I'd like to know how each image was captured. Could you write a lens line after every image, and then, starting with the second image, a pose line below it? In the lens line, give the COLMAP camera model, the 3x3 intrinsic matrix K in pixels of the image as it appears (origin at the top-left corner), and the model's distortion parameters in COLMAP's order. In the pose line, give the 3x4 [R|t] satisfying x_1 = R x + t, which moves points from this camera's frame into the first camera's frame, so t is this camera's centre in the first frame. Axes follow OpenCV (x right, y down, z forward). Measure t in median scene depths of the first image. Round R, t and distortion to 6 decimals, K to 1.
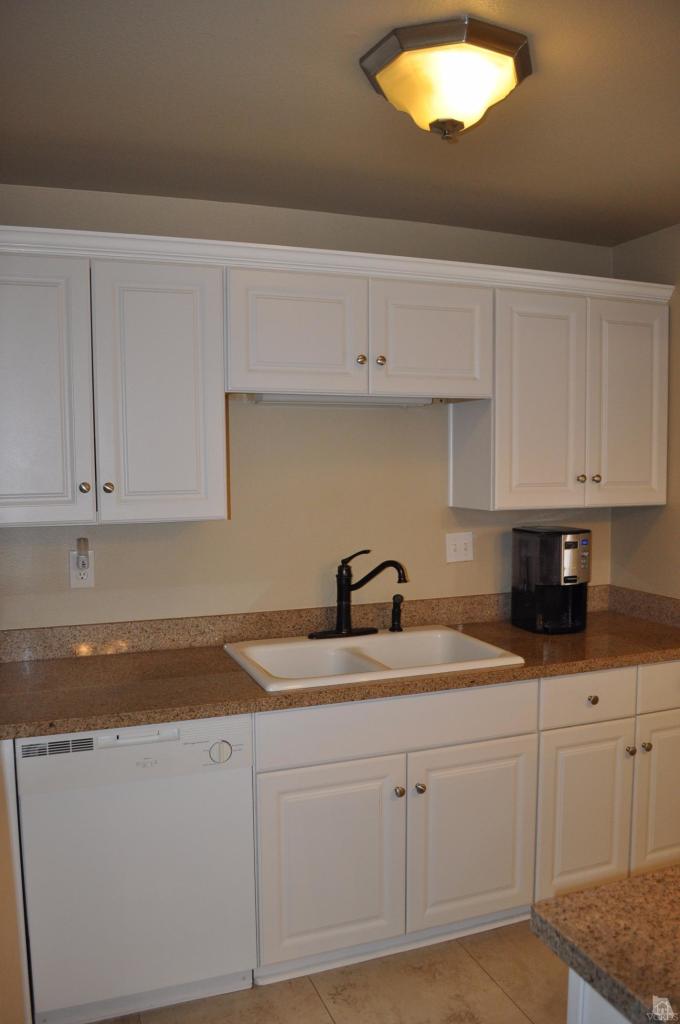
lens RADIAL K [[812.0, 0, 337.8], [0, 812.0, 516.0], [0, 0, 1]] dist [-0.074489, 0.014638]
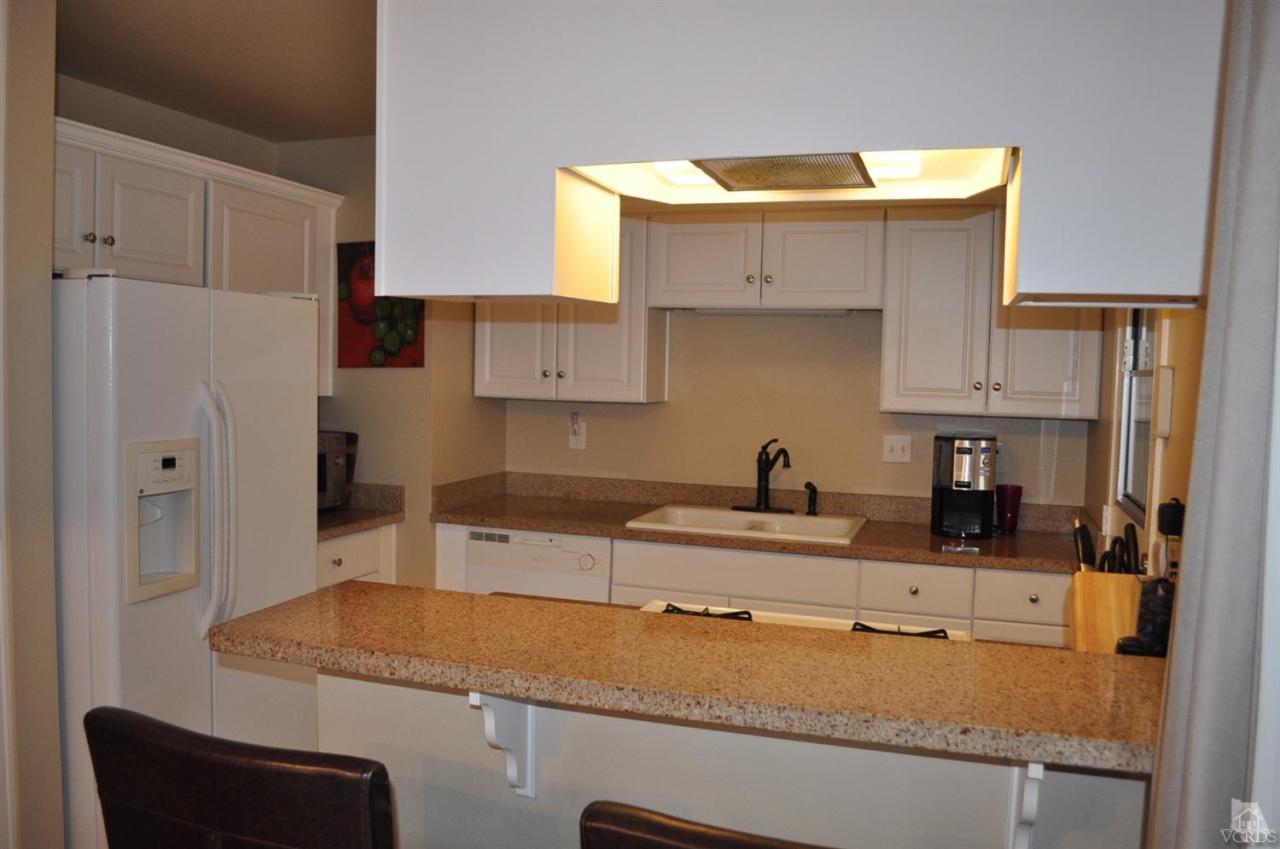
lens RADIAL K [[1015.0, 0, 635.0], [0, 1015.0, 429.1], [0, 0, 1]] dist [-0.074489, 0.014638]
pose [[0.766947, 0.063999, -0.638511, 0.814213], [-0.073133, 0.997249, 0.012113, 0.024842], [0.637530, 0.037406, 0.769517, -0.254685]]
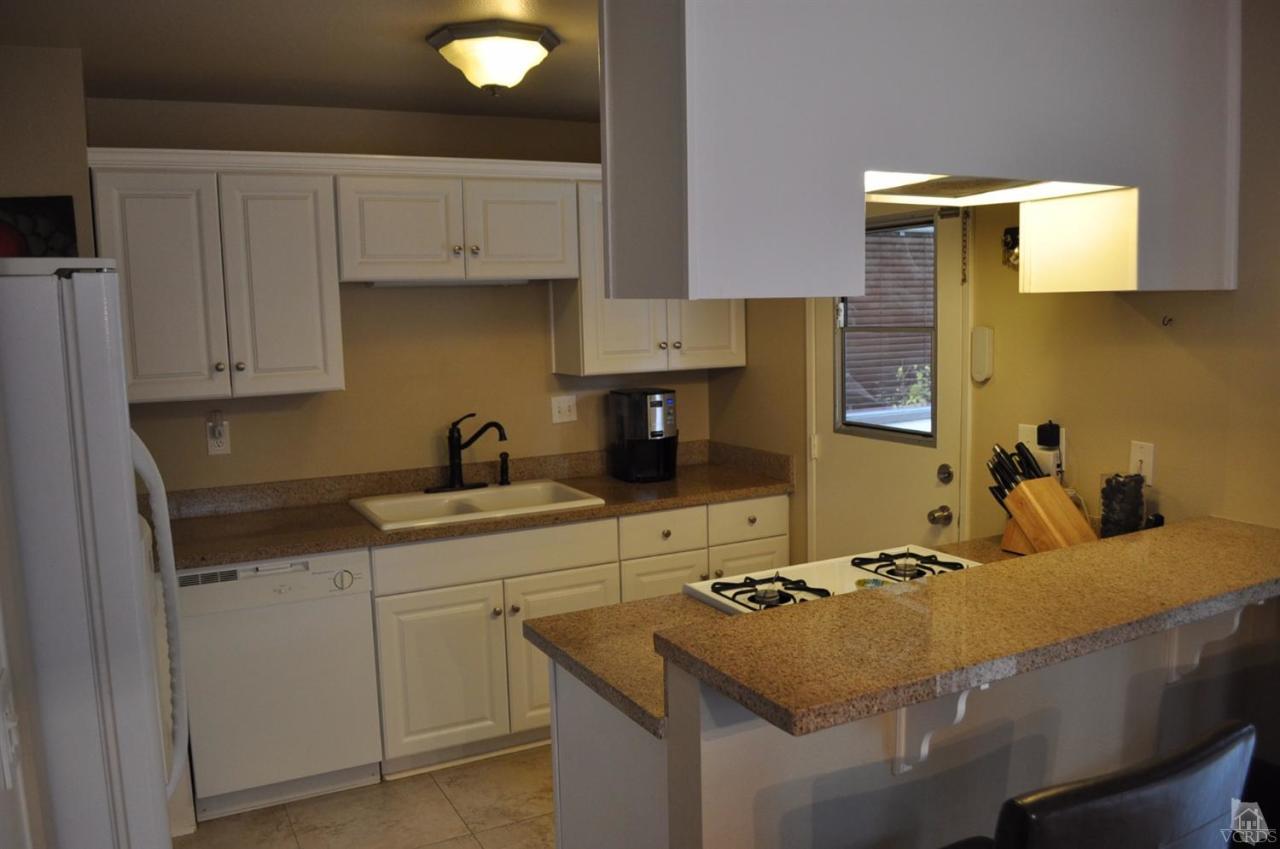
lens RADIAL K [[1015.0, 0, 639.6], [0, 1015.0, 419.1], [0, 0, 1]] dist [-0.074489, 0.014638]
pose [[0.993194, -0.032432, 0.111863, 0.108970], [0.028229, 0.998842, 0.038952, 0.000719], [-0.112997, -0.035529, 0.992960, -0.442939]]
